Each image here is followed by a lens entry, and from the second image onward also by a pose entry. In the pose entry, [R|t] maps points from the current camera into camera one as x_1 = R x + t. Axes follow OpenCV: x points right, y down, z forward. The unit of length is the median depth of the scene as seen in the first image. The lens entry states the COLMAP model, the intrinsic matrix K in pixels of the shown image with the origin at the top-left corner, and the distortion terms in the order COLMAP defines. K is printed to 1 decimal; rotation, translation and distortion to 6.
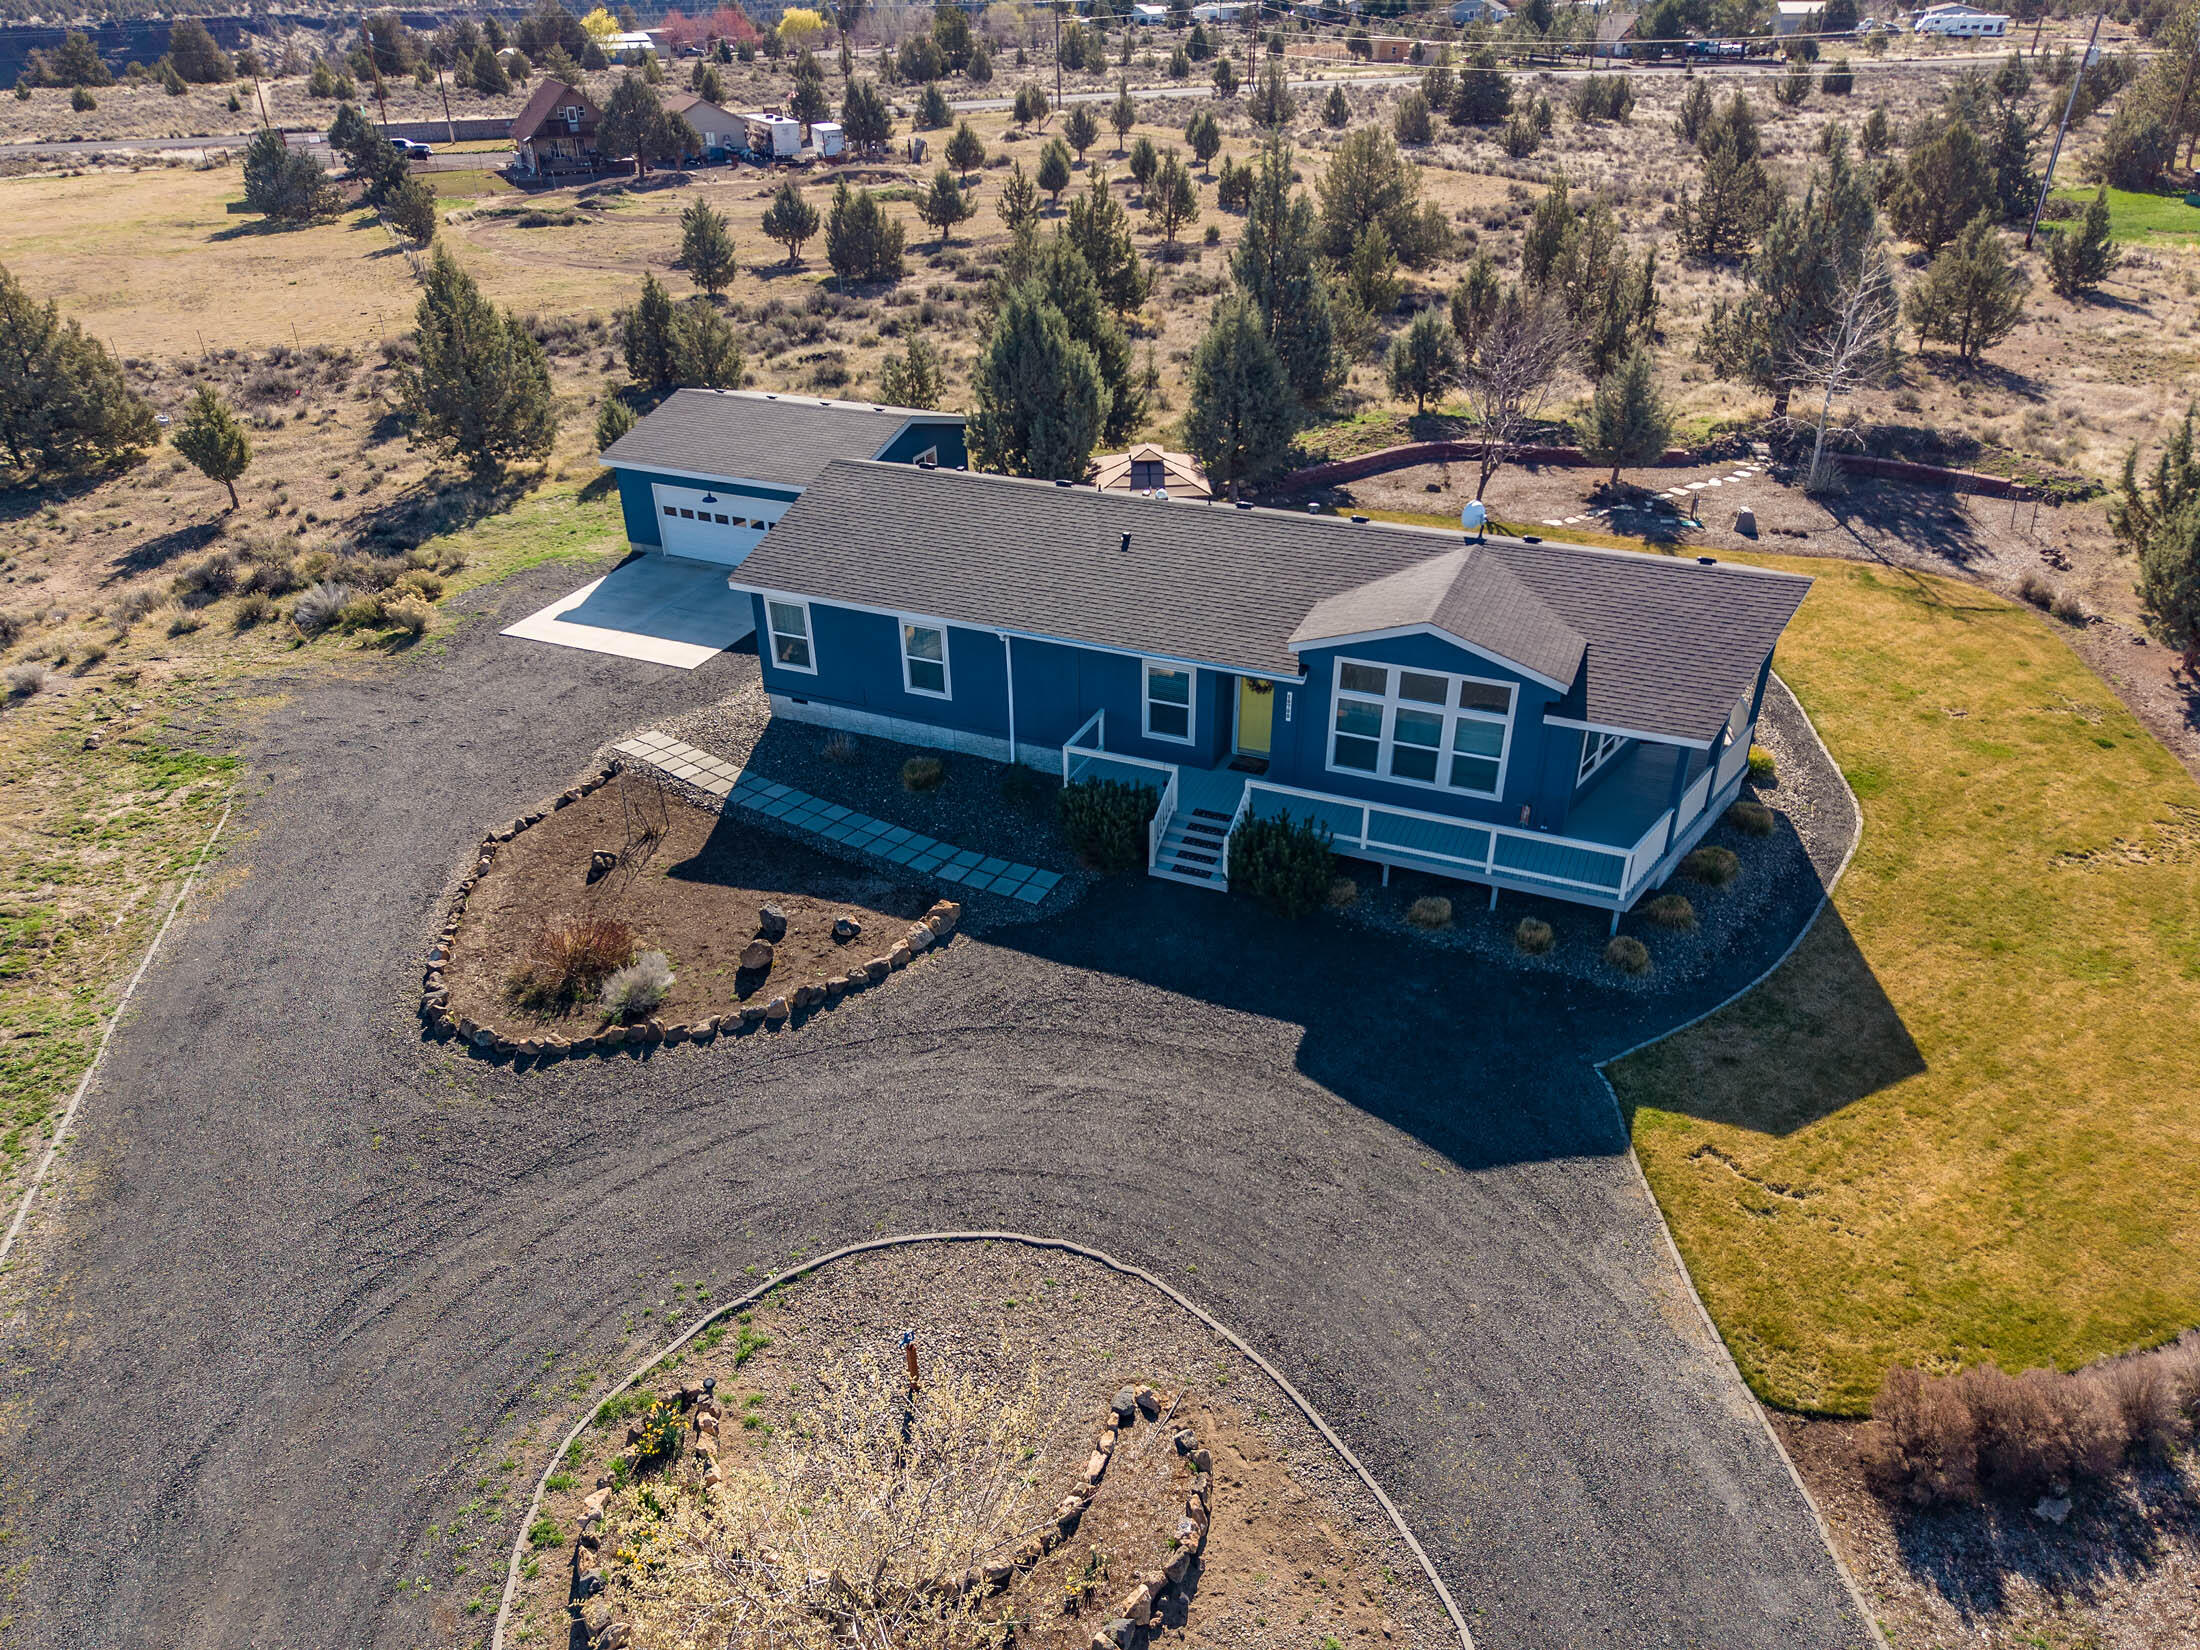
lens RADIAL K [[1470.5, 0, 1098.1], [0, 1470.5, 828.9], [0, 0, 1]] dist [0.018537, -0.015607]
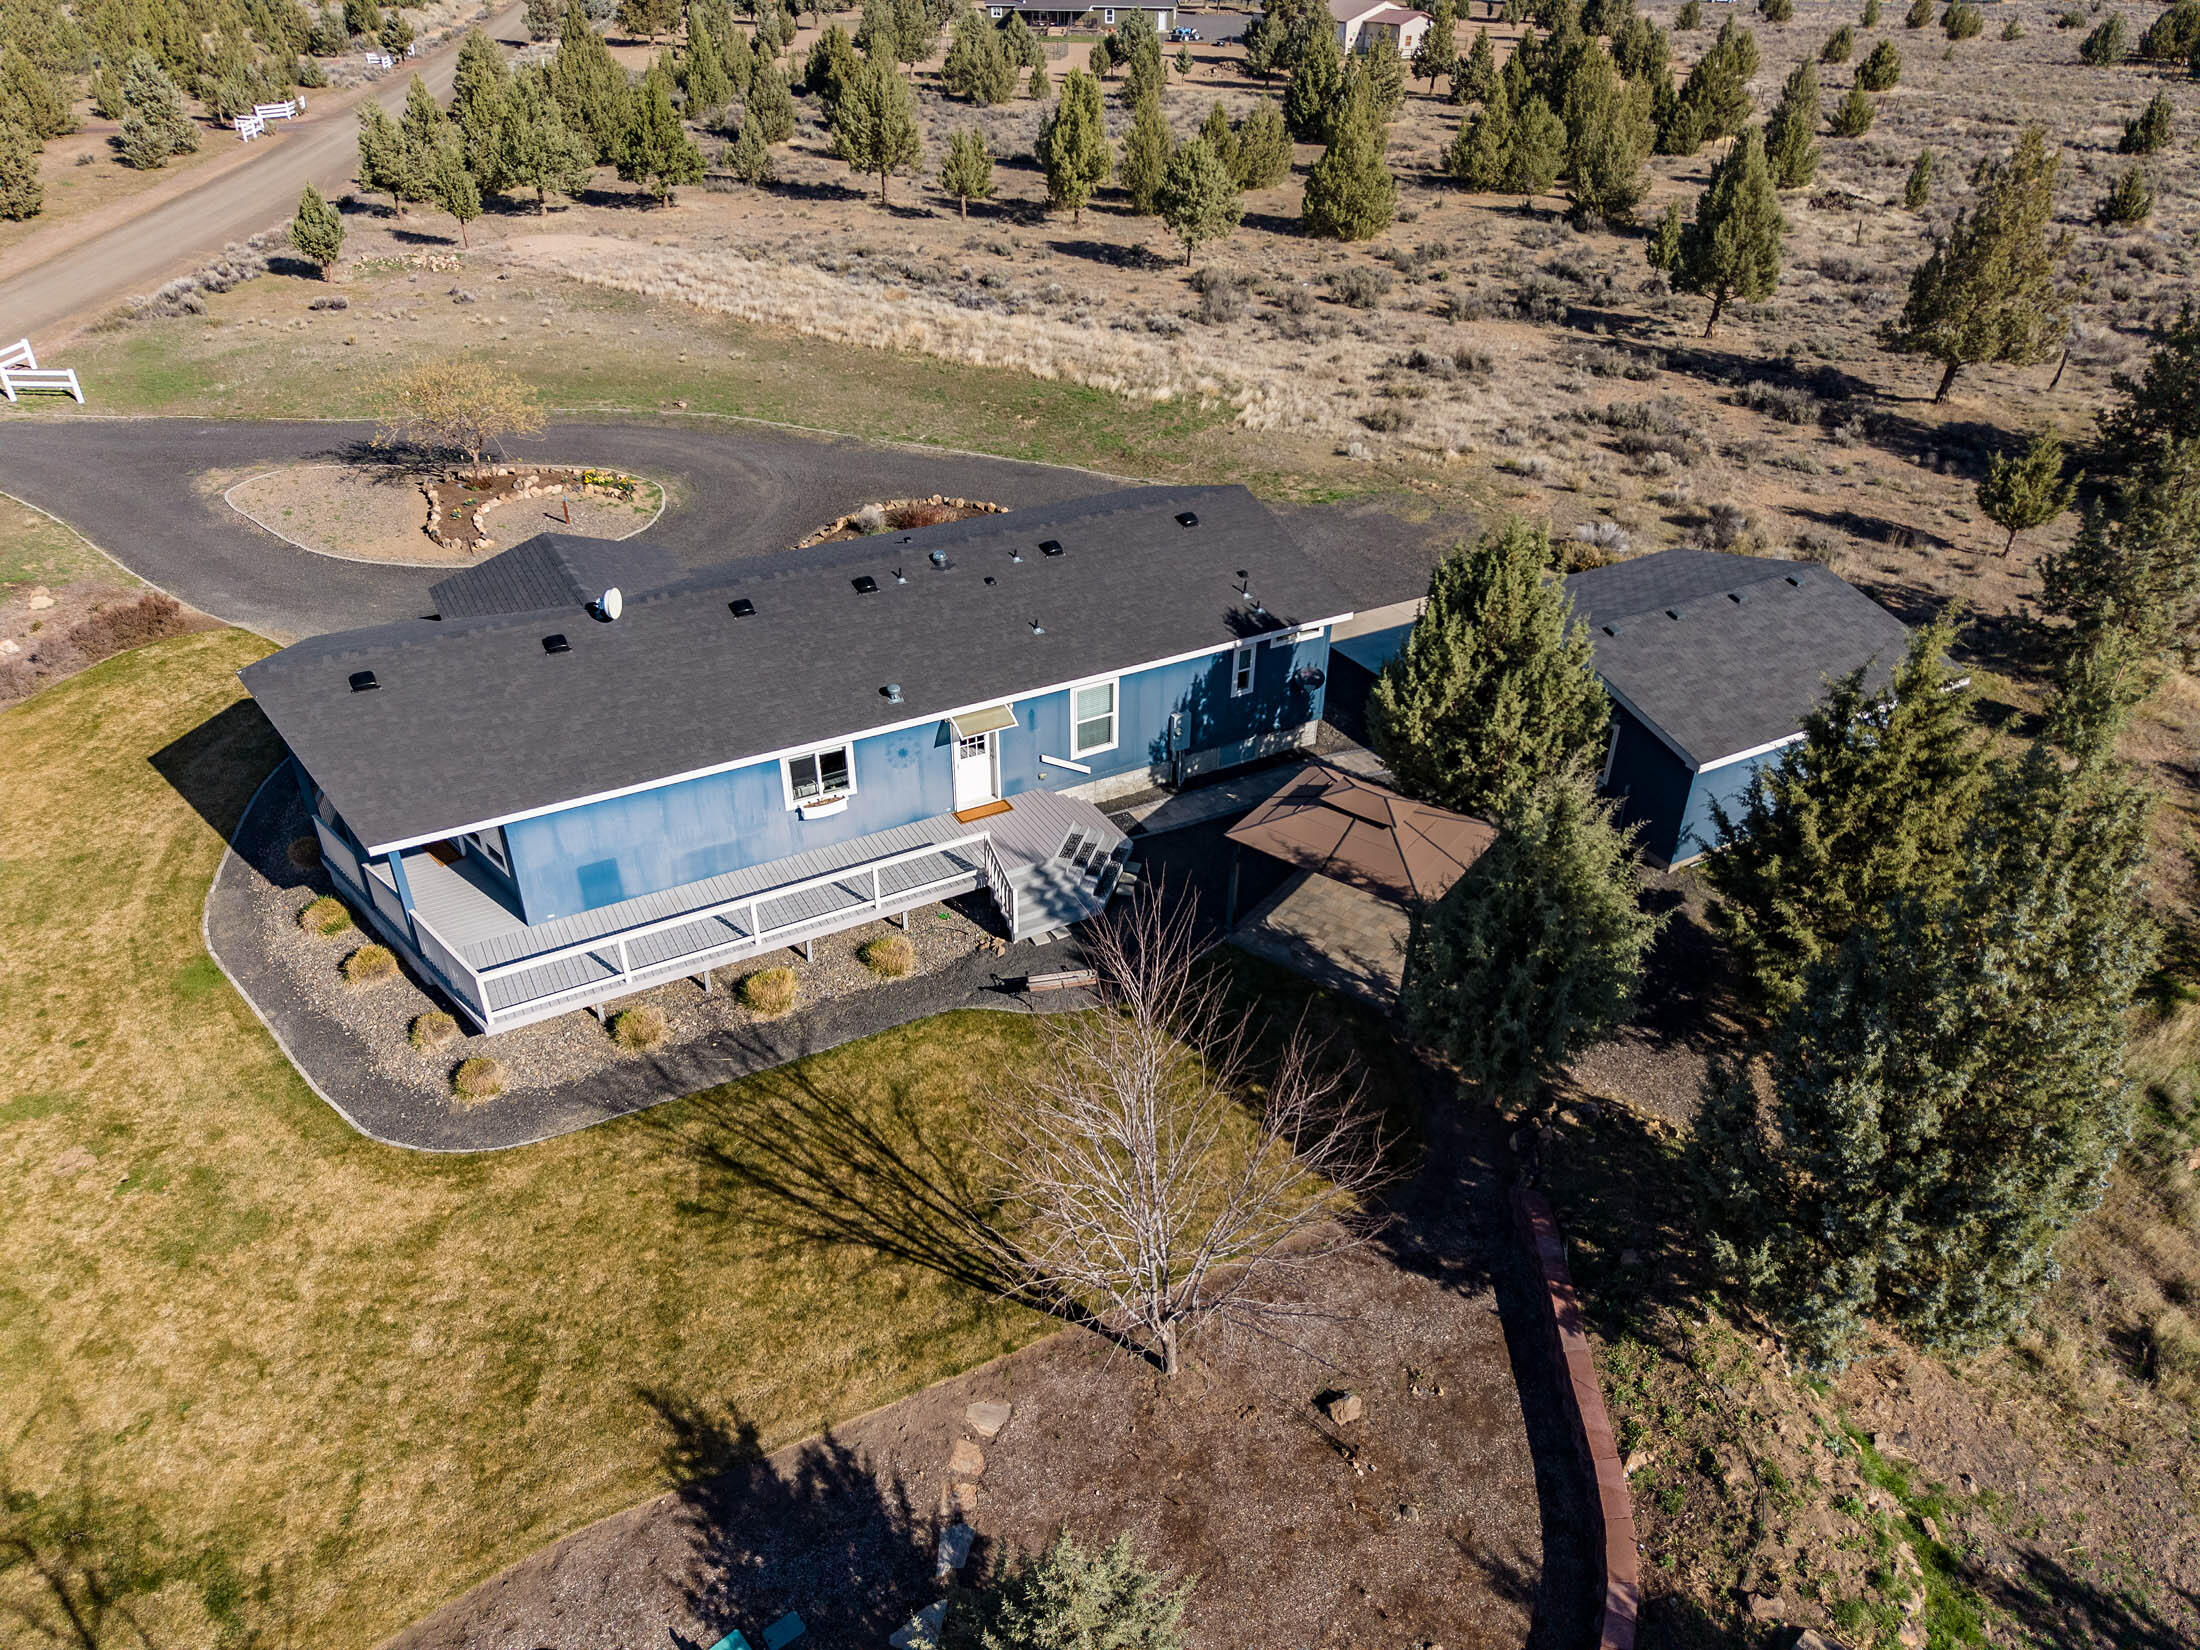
lens RADIAL K [[1470.5, 0, 1105.3], [0, 1470.5, 826.9], [0, 0, 1]] dist [0.018537, -0.015607]
pose [[-0.607045, 0.428426, -0.669288, 0.609333], [-0.404121, 0.558755, 0.724209, -0.759777], [0.684239, 0.710101, -0.166054, 1.188495]]
